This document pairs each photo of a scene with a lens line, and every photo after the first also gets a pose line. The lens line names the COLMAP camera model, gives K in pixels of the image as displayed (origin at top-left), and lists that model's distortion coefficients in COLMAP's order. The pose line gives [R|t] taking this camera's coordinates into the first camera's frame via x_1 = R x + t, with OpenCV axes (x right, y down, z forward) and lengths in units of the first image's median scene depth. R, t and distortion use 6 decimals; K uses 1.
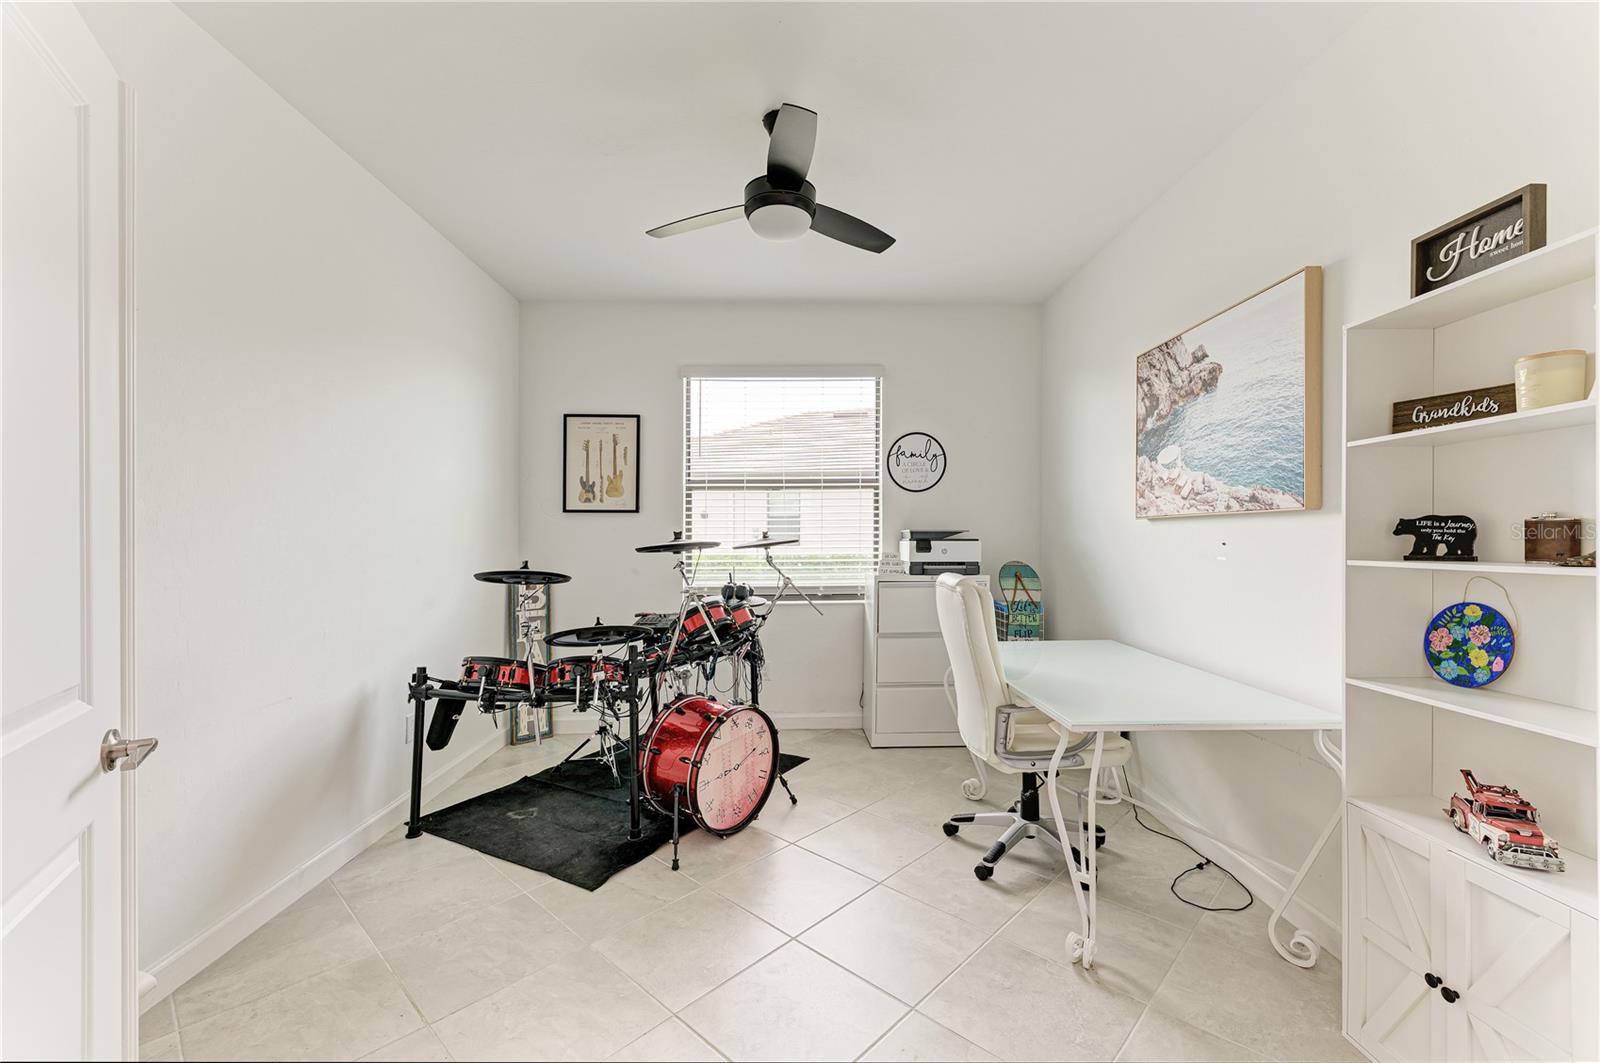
lens RADIAL K [[680.2, 0, 800.6], [0, 680.2, 525.6], [0, 0, 1]] dist [0.026430, -0.013082]
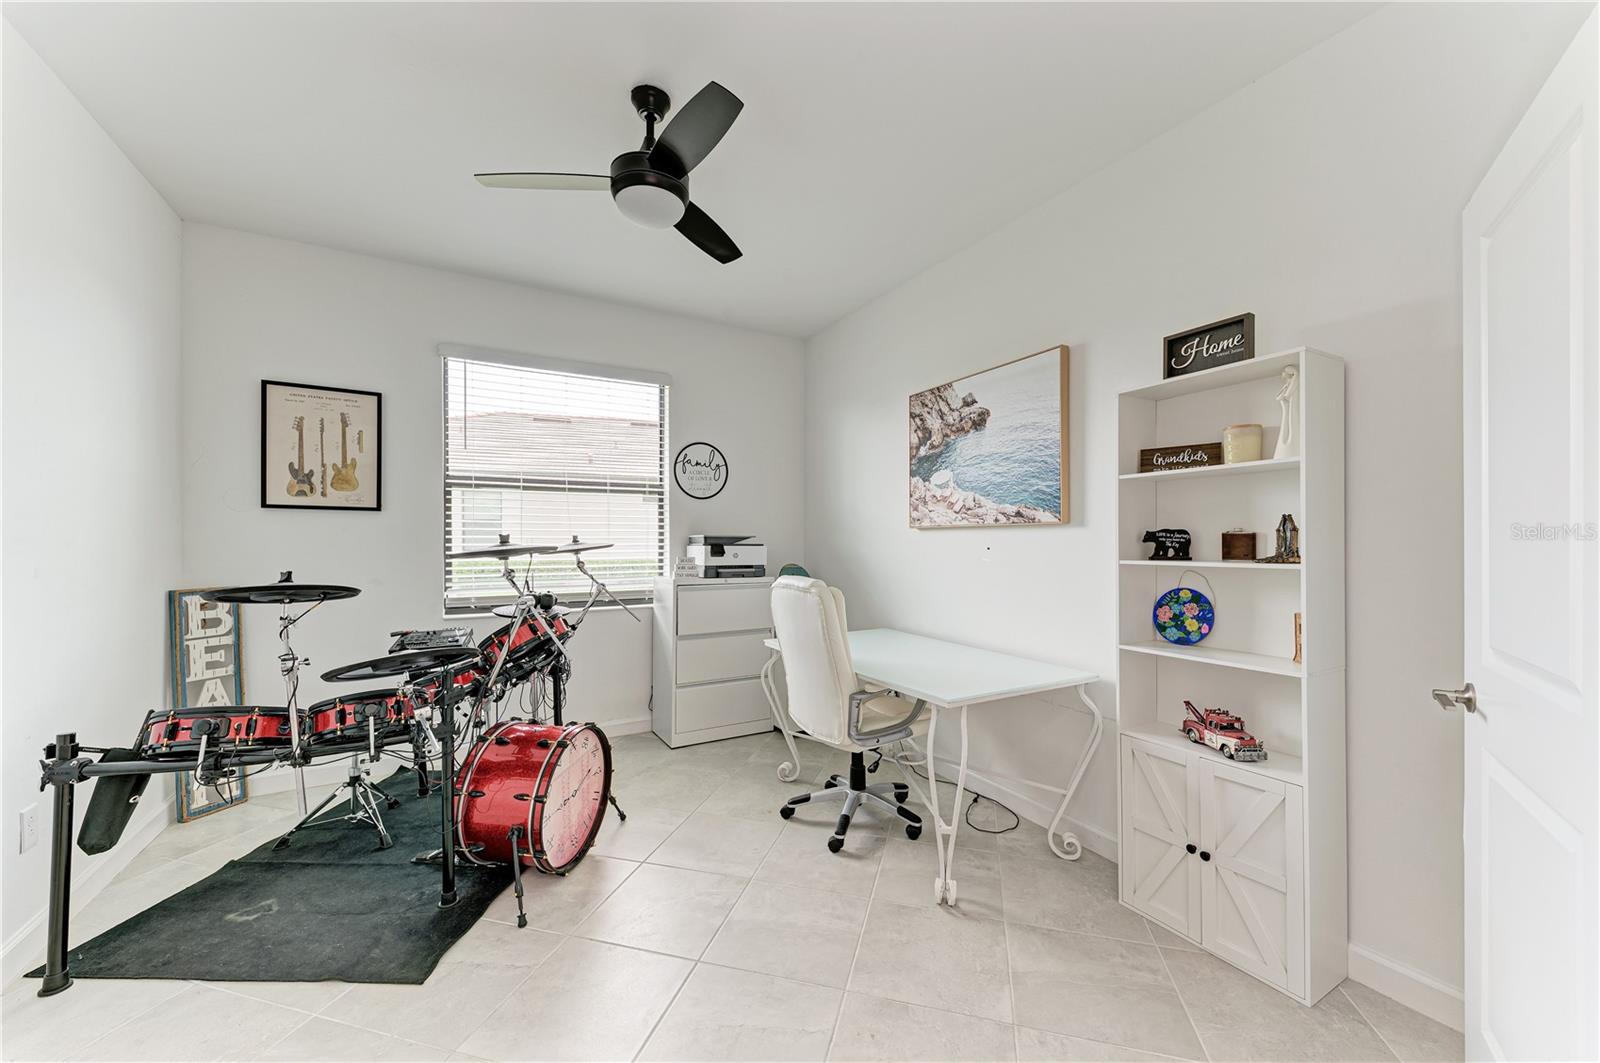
lens RADIAL K [[618.5, 0, 806.9], [0, 618.5, 536.1], [0, 0, 1]] dist [0.018891, -0.007183]
pose [[0.874786, 0.009855, 0.484409, -0.230116], [-0.013277, 0.999905, 0.003635, 0.003392], [-0.484327, -0.009611, 0.874834, 0.129776]]
